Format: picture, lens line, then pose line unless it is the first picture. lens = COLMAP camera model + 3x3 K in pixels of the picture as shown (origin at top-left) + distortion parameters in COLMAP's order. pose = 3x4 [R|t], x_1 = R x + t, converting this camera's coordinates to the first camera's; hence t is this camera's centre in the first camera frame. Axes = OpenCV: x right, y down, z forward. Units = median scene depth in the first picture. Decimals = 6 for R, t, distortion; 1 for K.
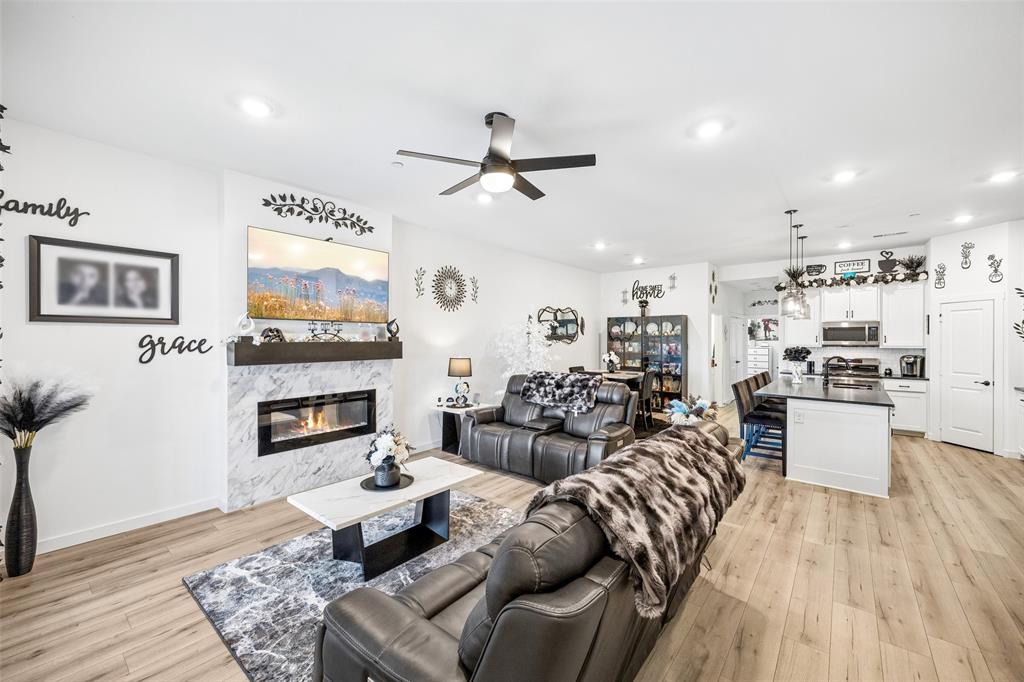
lens RADIAL K [[398.0, 0, 512.0], [0, 398.0, 341.0], [0, 0, 1]] dist [0.003109, -0.000150]
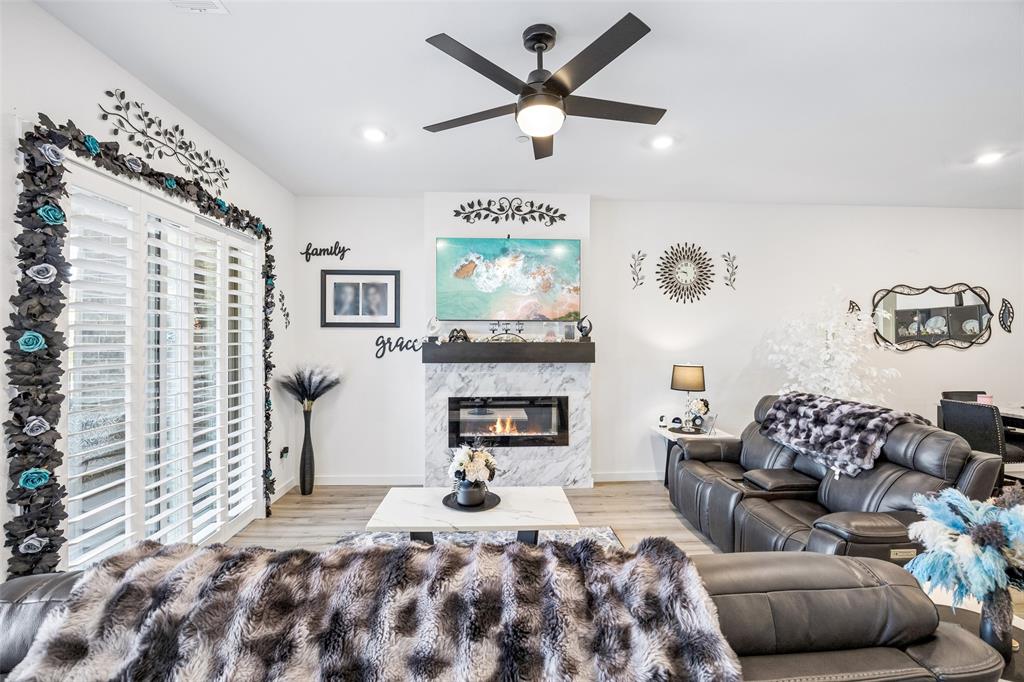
lens RADIAL K [[439.8, 0, 513.7], [0, 439.8, 334.9], [0, 0, 1]] dist [-0.020800, -0.000058]
pose [[0.678006, -0.007412, -0.735019, 0.315121], [-0.005275, 0.999874, -0.014950, 0.000114], [0.735037, 0.014014, 0.677882, 0.271030]]
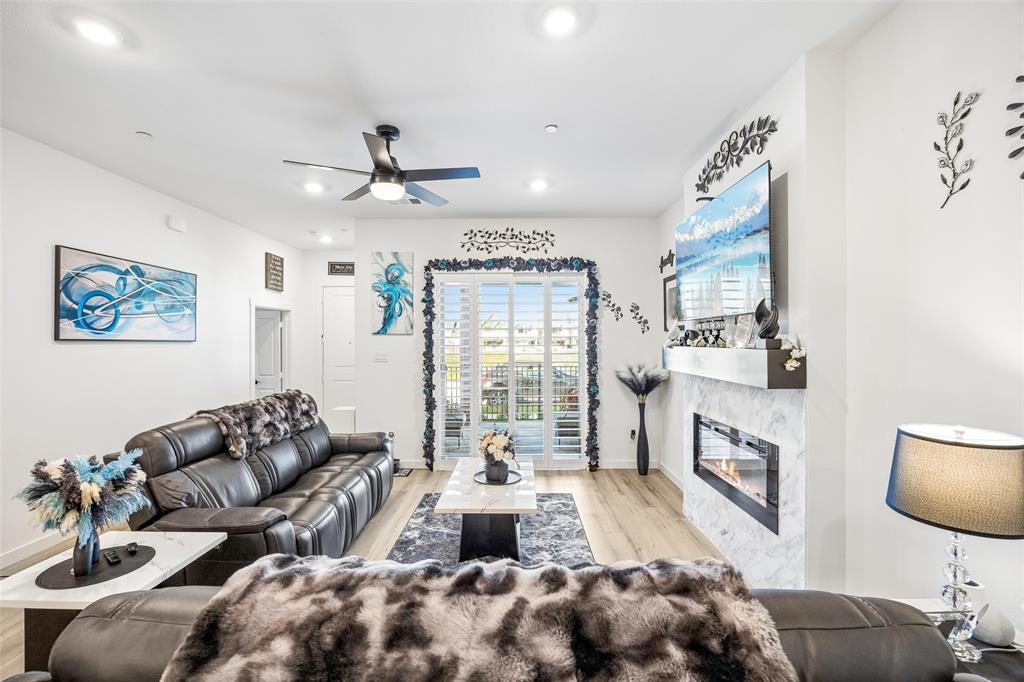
lens RADIAL K [[450.7, 0, 512.0], [0, 450.7, 341.0], [0, 0, 1]] dist [-0.011325, 0.000613]
pose [[-0.782573, -0.001047, -0.622558, 0.276498], [-0.005349, 0.999973, 0.005042, -0.010132], [0.622536, 0.007276, -0.782557, 1.325987]]
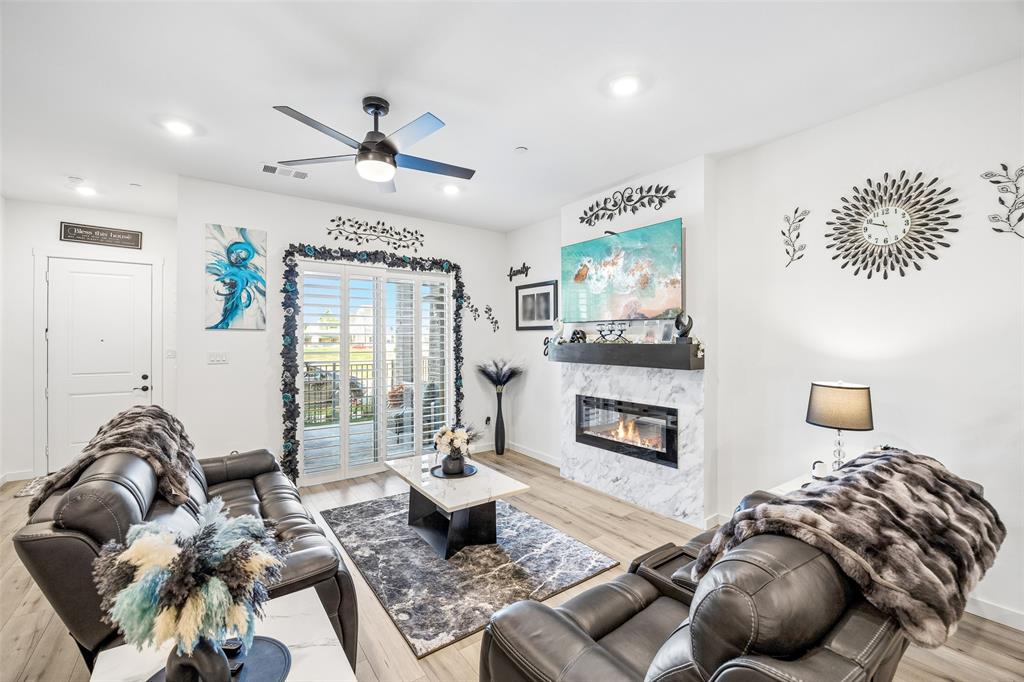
lens RADIAL K [[434.8, 0, 515.4], [0, 434.8, 338.4], [0, 0, 1]] dist [-0.007700, 0.000047]
pose [[-0.246513, -0.004171, -0.969130, 0.544345], [-0.009607, 0.999952, -0.001860, -0.005079], [0.969092, 0.008852, -0.246542, 0.980667]]
